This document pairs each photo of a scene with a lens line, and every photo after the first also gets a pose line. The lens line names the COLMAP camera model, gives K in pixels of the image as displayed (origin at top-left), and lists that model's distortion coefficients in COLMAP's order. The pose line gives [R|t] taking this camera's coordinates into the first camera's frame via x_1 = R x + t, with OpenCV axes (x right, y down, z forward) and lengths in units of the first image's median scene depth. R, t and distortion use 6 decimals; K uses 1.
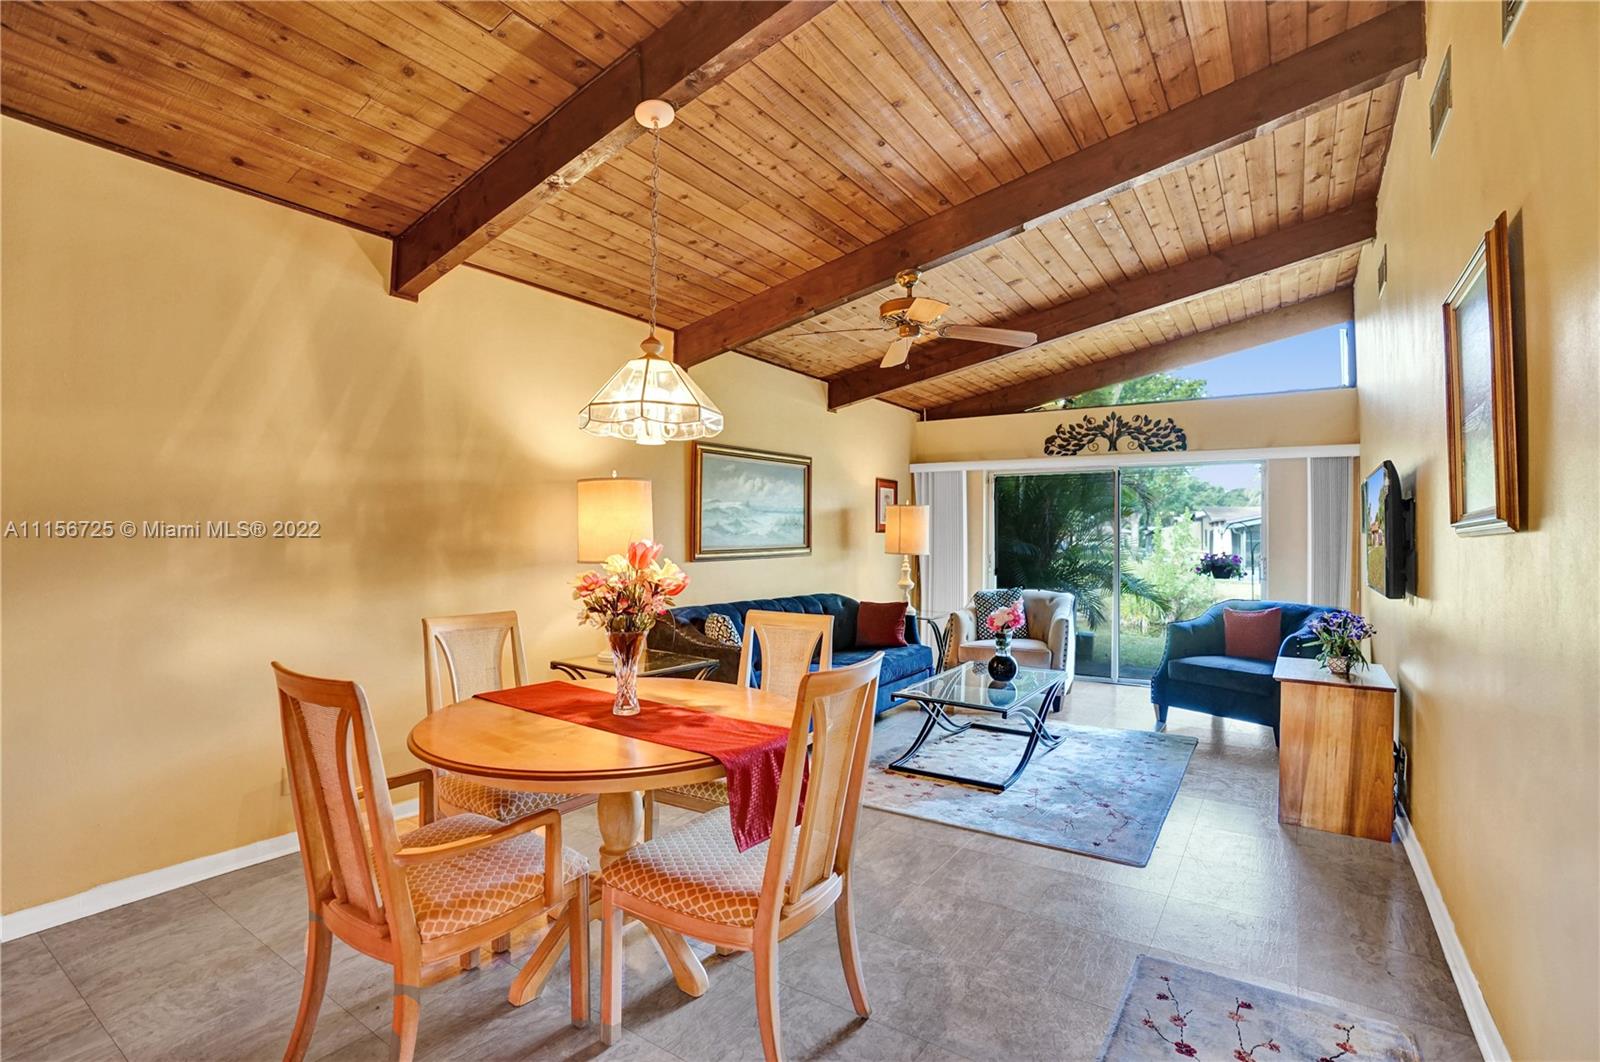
lens RADIAL K [[749.8, 0, 808.5], [0, 749.8, 521.7], [0, 0, 1]] dist [-0.047266, 0.004509]
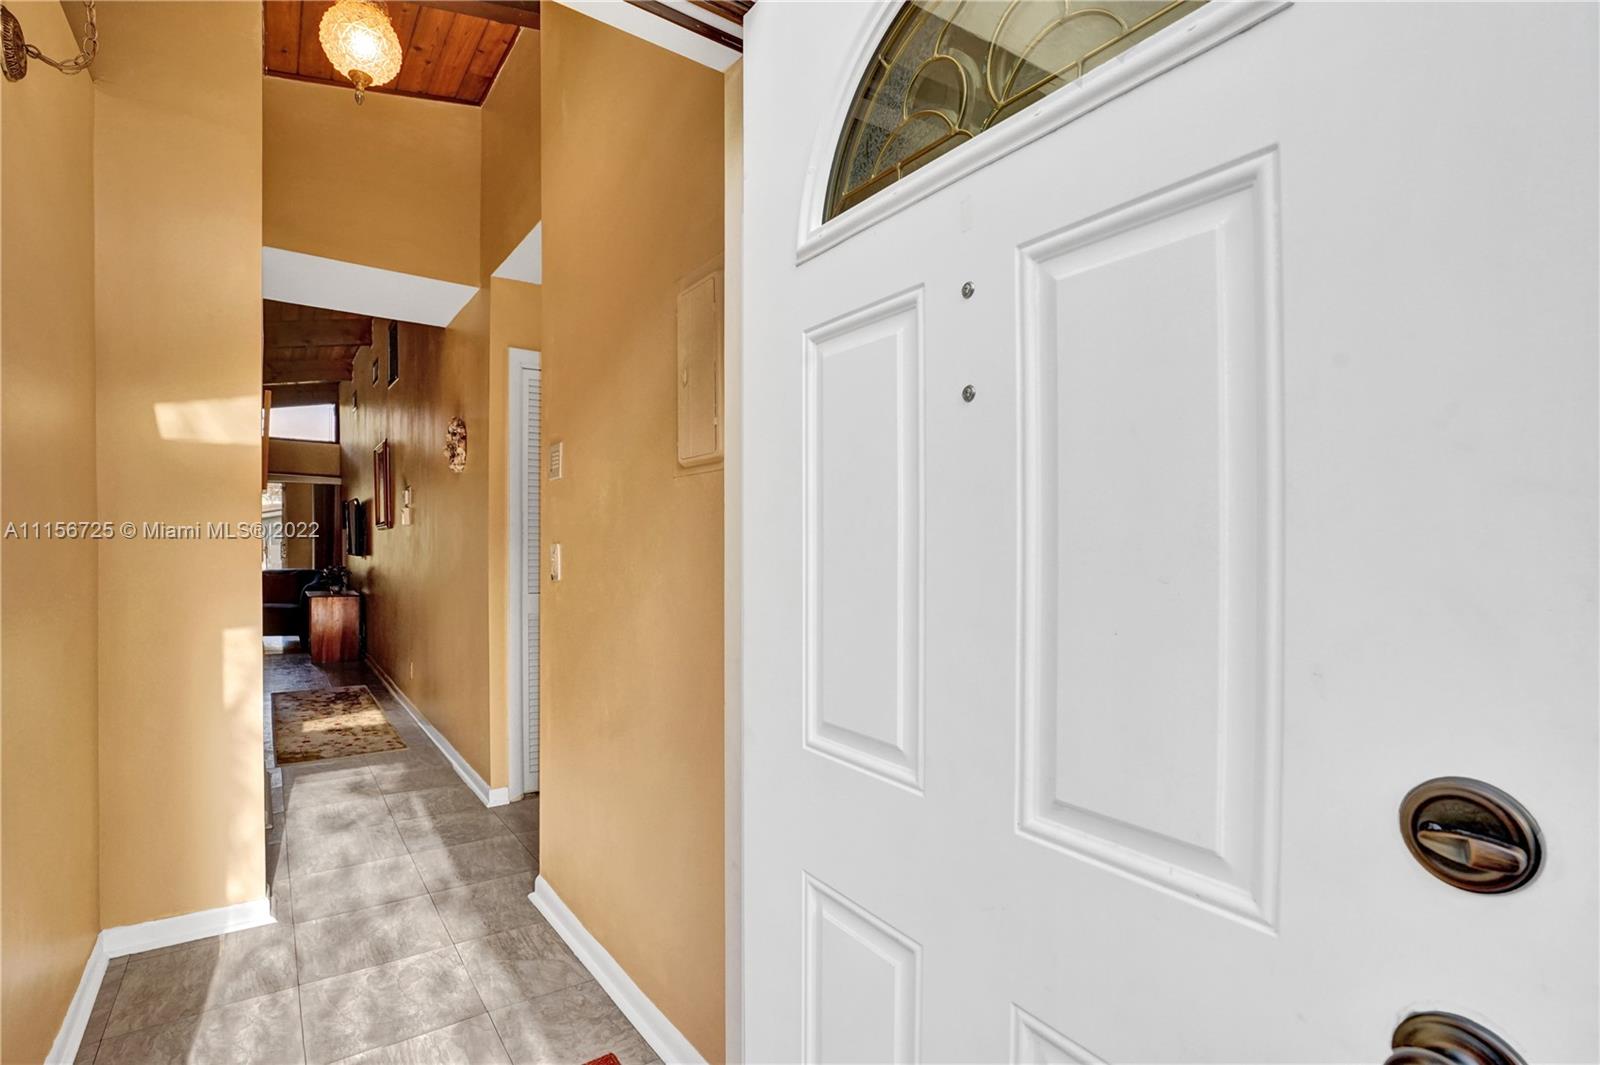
lens RADIAL K [[749.8, 0, 804.2], [0, 749.8, 532.4], [0, 0, 1]] dist [-0.047266, 0.004509]
pose [[0.347170, -0.012807, 0.937715, -0.470622], [-0.010041, 0.999799, 0.017372, -0.013263], [-0.937748, -0.015447, 0.346972, -0.596544]]
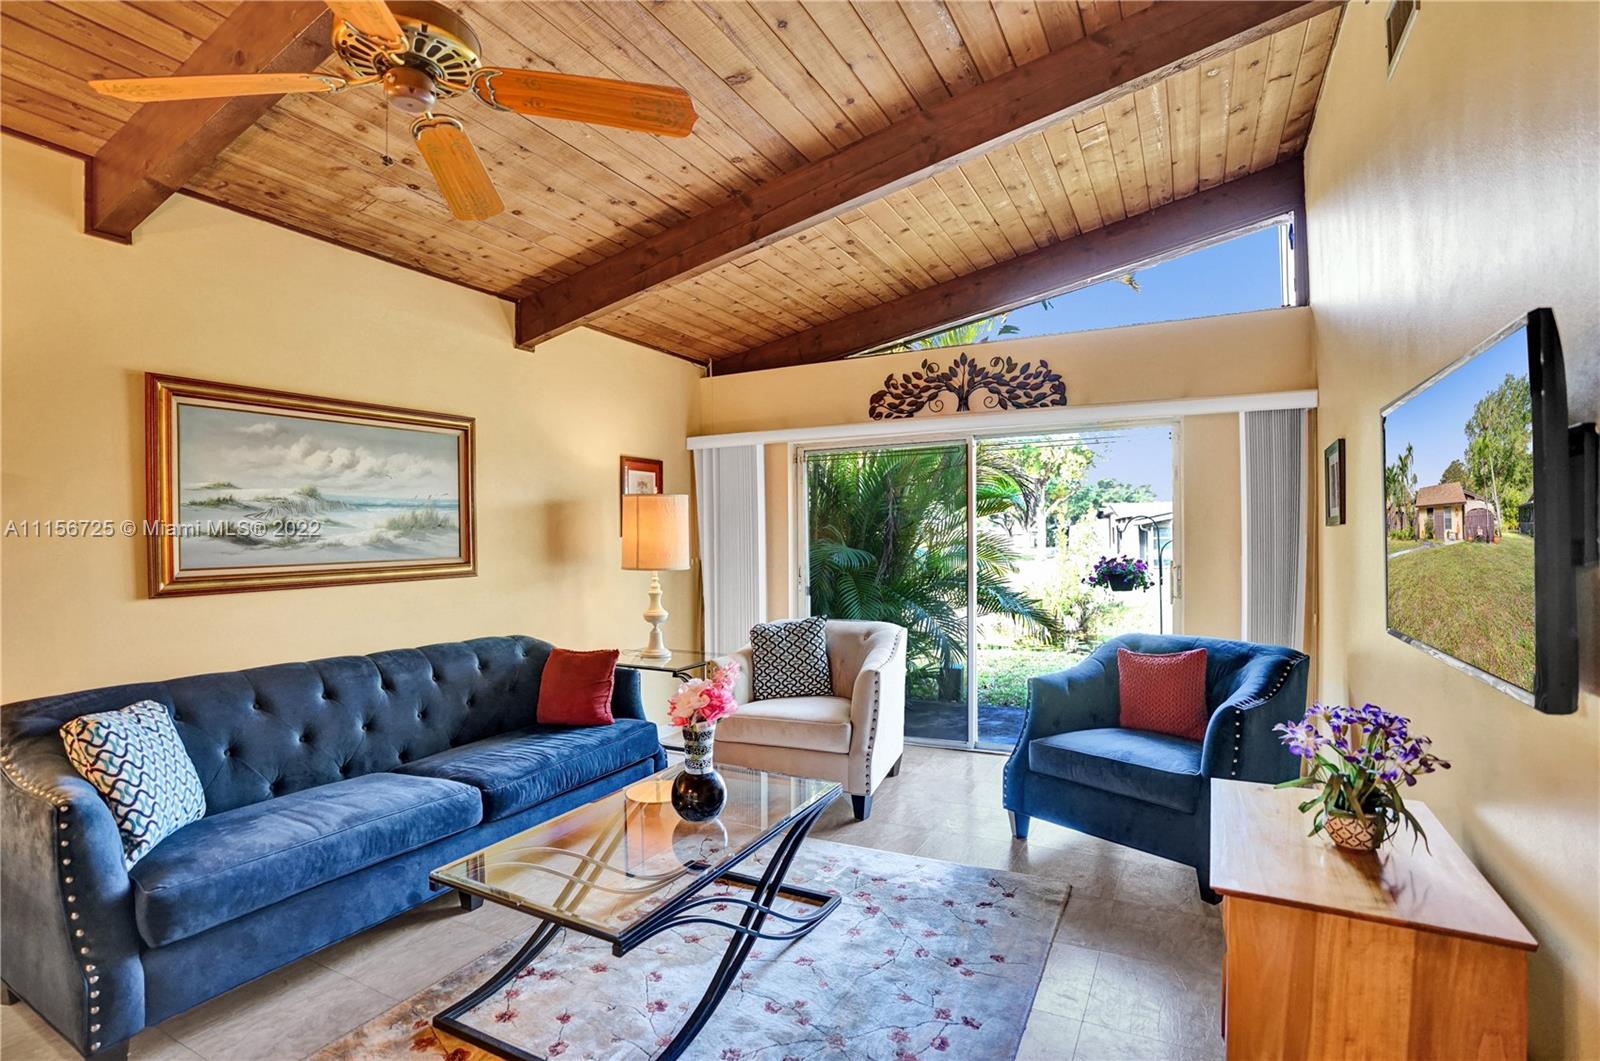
lens RADIAL K [[749.8, 0, 811.5], [0, 749.8, 542.8], [0, 0, 1]] dist [-0.047266, 0.004509]
pose [[0.994747, -0.018502, 0.100680, 0.216573], [0.016125, 0.999573, 0.024369, 0.006903], [-0.101088, -0.022617, 0.994620, 0.359086]]
